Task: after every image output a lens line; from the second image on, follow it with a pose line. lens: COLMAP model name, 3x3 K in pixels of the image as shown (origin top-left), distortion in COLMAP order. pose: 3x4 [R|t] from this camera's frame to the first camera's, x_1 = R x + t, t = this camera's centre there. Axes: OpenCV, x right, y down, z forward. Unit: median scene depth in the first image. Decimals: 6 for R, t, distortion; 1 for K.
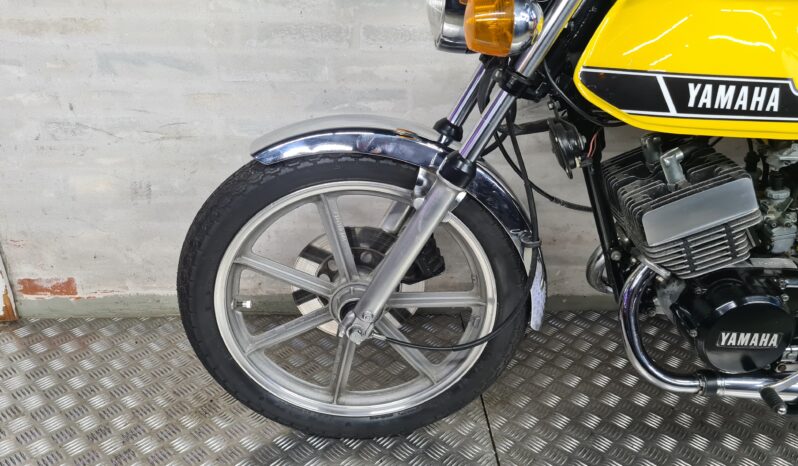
lens RADIAL K [[623.8, 0, 391.9], [0, 623.8, 222.5], [0, 0, 1]] dist [0.055281, -0.035525]
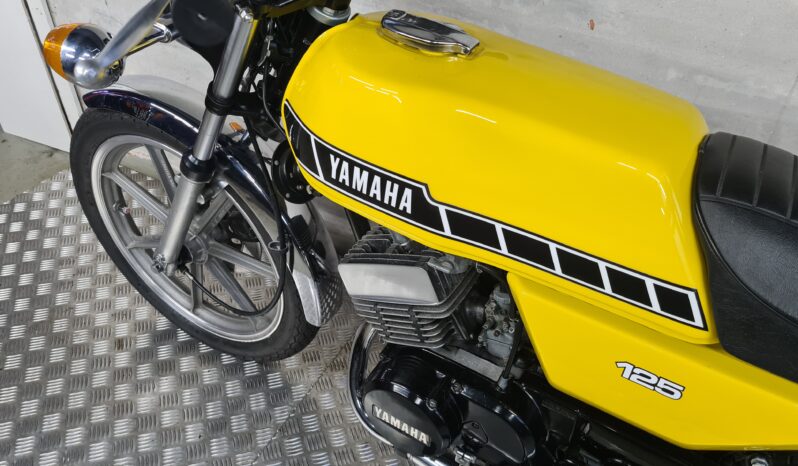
lens RADIAL K [[623.8, 0, 389.1], [0, 623.8, 226.6], [0, 0, 1]] dist [0.055281, -0.035525]
pose [[0.850672, 0.336739, -0.403687, 0.751360], [-0.243516, 0.932967, 0.265091, -0.304601], [0.465893, -0.127201, 0.875650, 0.188449]]
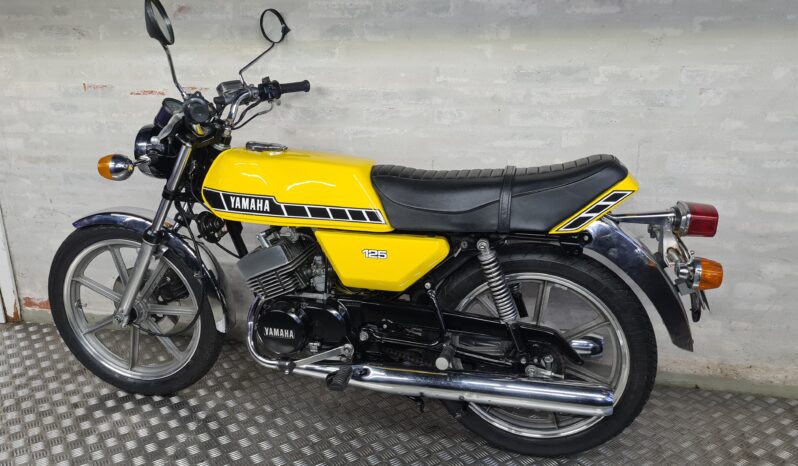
lens RADIAL K [[623.8, 0, 389.9], [0, 623.8, 224.6], [0, 0, 1]] dist [0.055281, -0.035525]
pose [[0.965704, 0.045323, -0.255659, 1.211192], [-0.089870, 0.982130, -0.165358, 0.134001], [0.243596, 0.182663, 0.952520, -0.666038]]
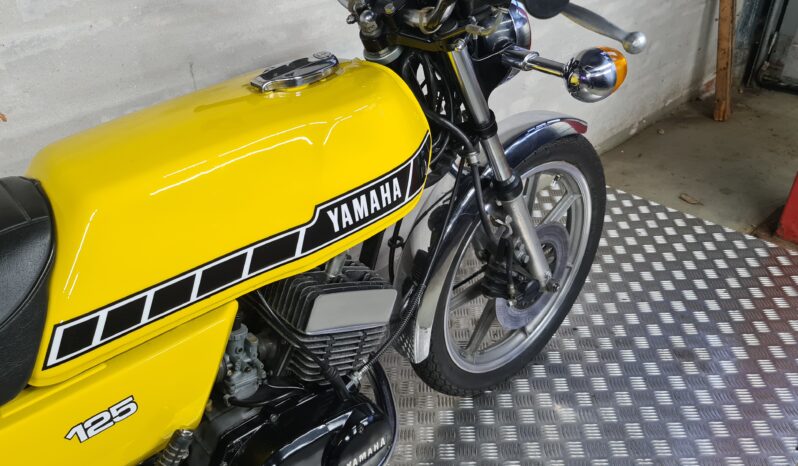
lens RADIAL K [[623.8, 0, 397.5], [0, 623.8, 221.9], [0, 0, 1]] dist [0.055281, -0.035525]
pose [[0.757509, -0.386506, 0.526111, 0.401156], [0.328783, 0.922103, 0.204030, -0.275984], [-0.563988, 0.018422, 0.825578, 0.175770]]
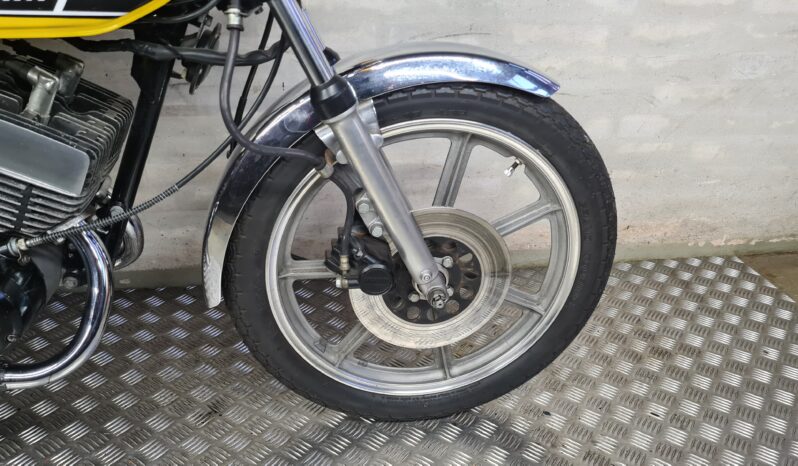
lens RADIAL K [[623.8, 0, 400.3], [0, 623.8, 233.6], [0, 0, 1]] dist [0.055281, -0.035525]
pose [[0.991753, -0.045155, 0.119943, 1.090944], [0.040194, 0.998246, 0.043472, 0.067552], [-0.121696, -0.038293, 0.991828, 0.178840]]
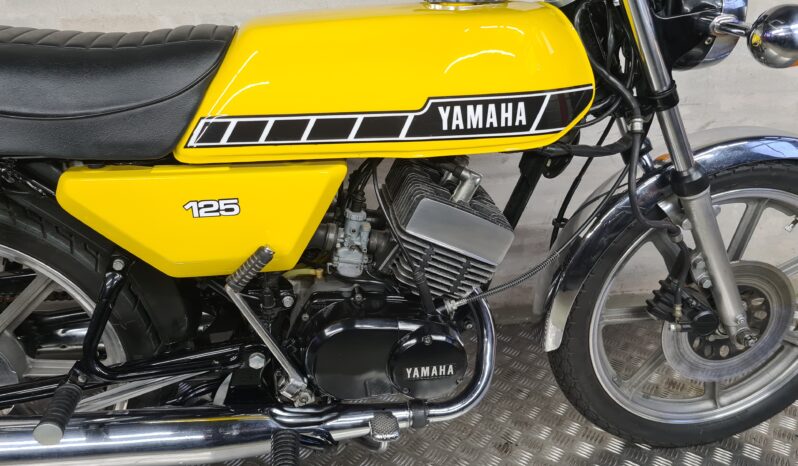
lens RADIAL K [[623.8, 0, 406.7], [0, 623.8, 220.9], [0, 0, 1]] dist [0.055281, -0.035525]
pose [[0.991013, -0.072588, 0.112353, 0.584935], [0.076477, 0.996599, -0.030691, -0.005134], [-0.109744, 0.039007, 0.993194, 0.051842]]
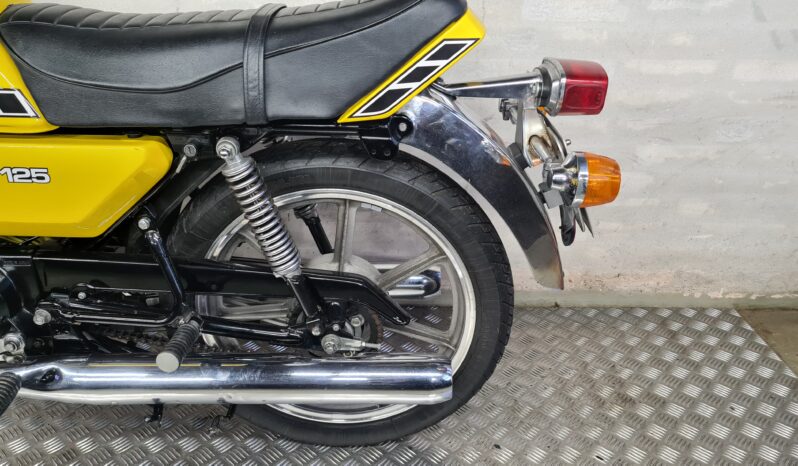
lens RADIAL K [[623.8, 0, 391.1], [0, 623.8, 223.0], [0, 0, 1]] dist [0.055281, -0.035525]
pose [[0.999559, 0.006301, -0.029016, 1.292562], [-0.006269, 0.999980, 0.001192, 0.008554], [0.029023, -0.001010, 0.999578, 0.009887]]
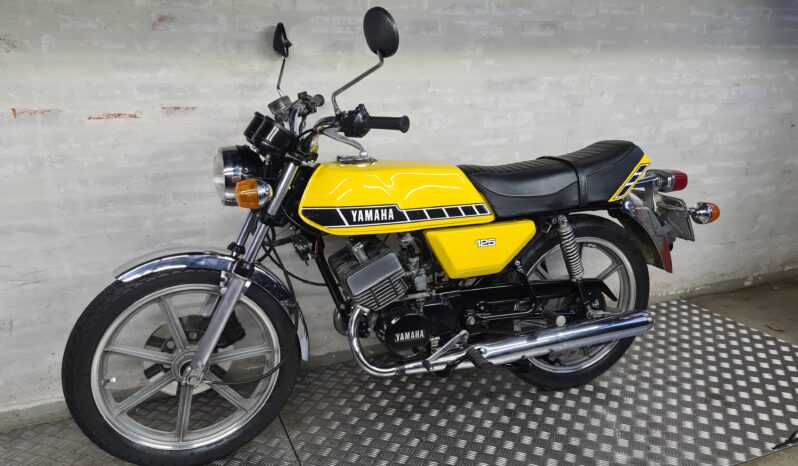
lens RADIAL K [[623.8, 0, 394.0], [0, 623.8, 220.2], [0, 0, 1]] dist [0.055281, -0.035525]
pose [[0.938769, -0.110074, 0.326490, -0.055256], [0.174713, 0.968811, -0.175730, 0.154453], [-0.296964, 0.222011, 0.928721, -0.745115]]
